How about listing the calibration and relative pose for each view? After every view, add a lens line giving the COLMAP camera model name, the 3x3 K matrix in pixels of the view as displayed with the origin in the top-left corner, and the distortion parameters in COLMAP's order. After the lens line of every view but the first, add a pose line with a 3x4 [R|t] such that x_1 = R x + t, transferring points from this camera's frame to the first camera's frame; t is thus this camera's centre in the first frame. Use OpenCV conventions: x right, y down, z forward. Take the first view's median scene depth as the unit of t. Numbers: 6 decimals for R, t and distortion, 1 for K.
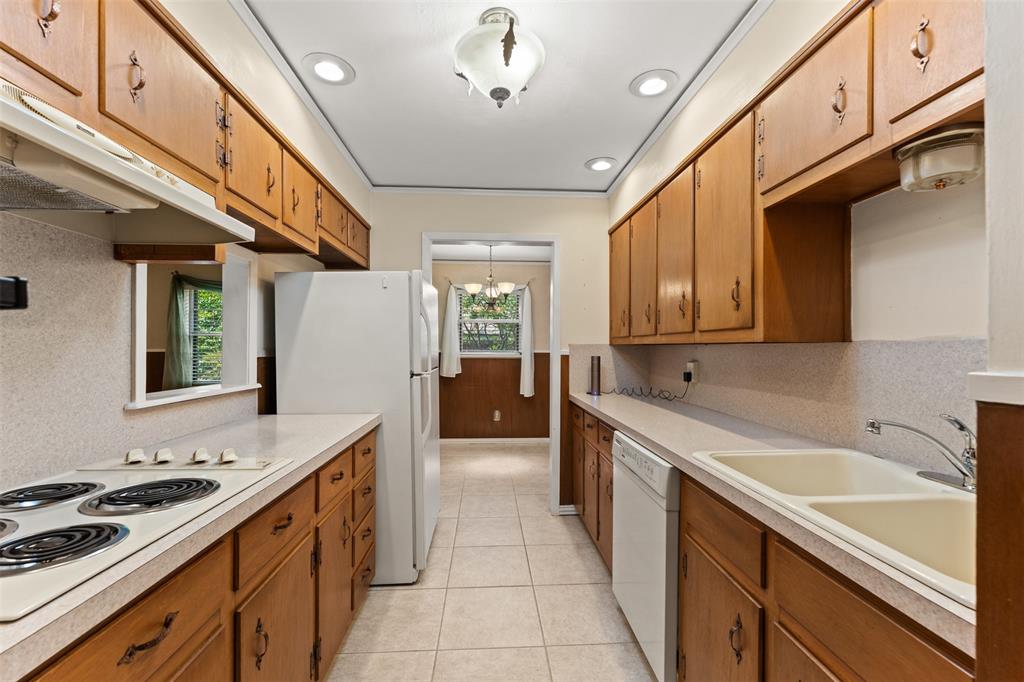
lens RADIAL K [[420.0, 0, 511.2], [0, 420.0, 346.5], [0, 0, 1]] dist [-0.000719, 0.000334]
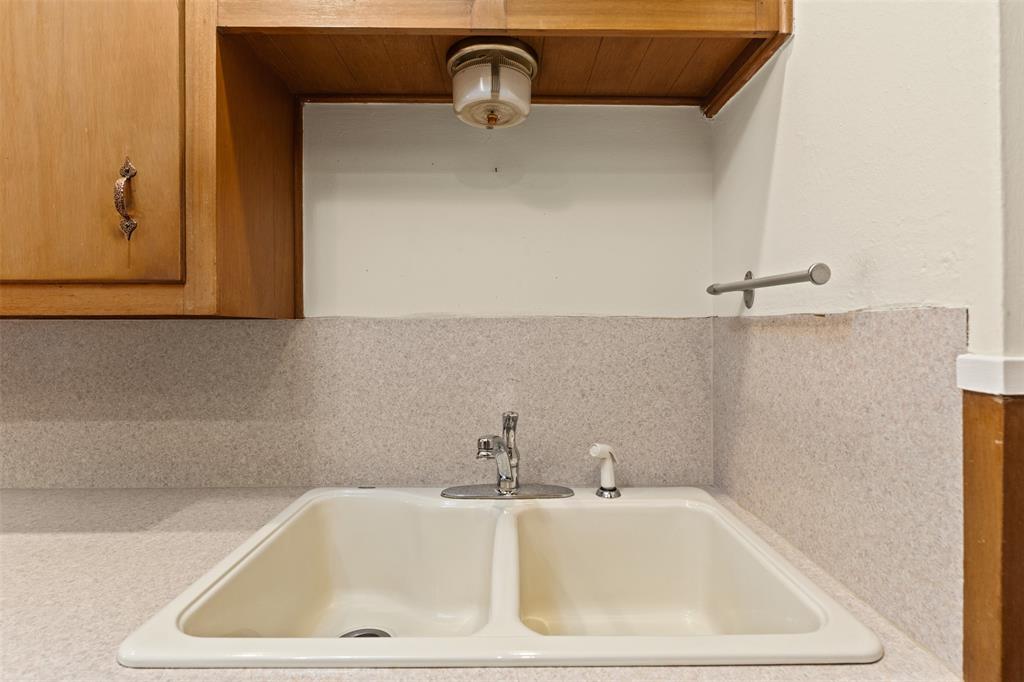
lens RADIAL K [[535.2, 0, 513.4], [0, 535.2, 336.3], [0, 0, 1]] dist [0.001723, 0.000039]
pose [[0.046079, -0.014190, 0.998837, 0.015522], [-0.000714, 0.999898, 0.014238, 0.004164], [-0.998938, -0.001369, 0.046065, 0.659020]]
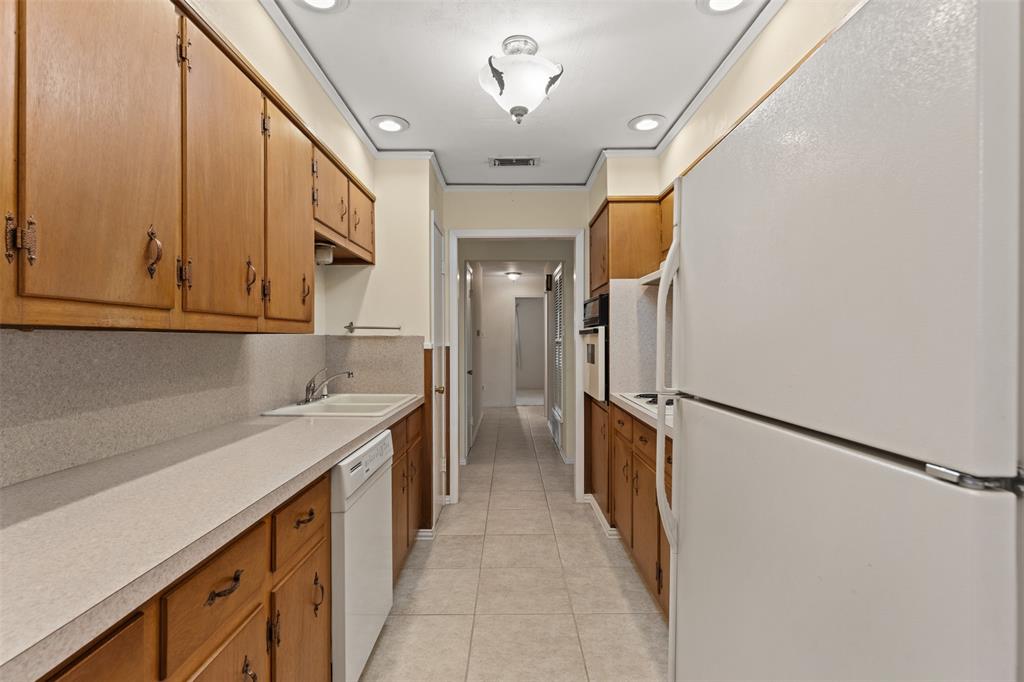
lens RADIAL K [[489.1, 0, 512.0], [0, 489.1, 341.0], [0, 0, 1]] dist [-0.000081, -0.000014]
pose [[-0.998470, -0.003282, 0.055198, -0.082073], [-0.003373, 0.999993, -0.001566, 0.010996], [-0.055192, -0.001749, -0.998474, 2.498850]]
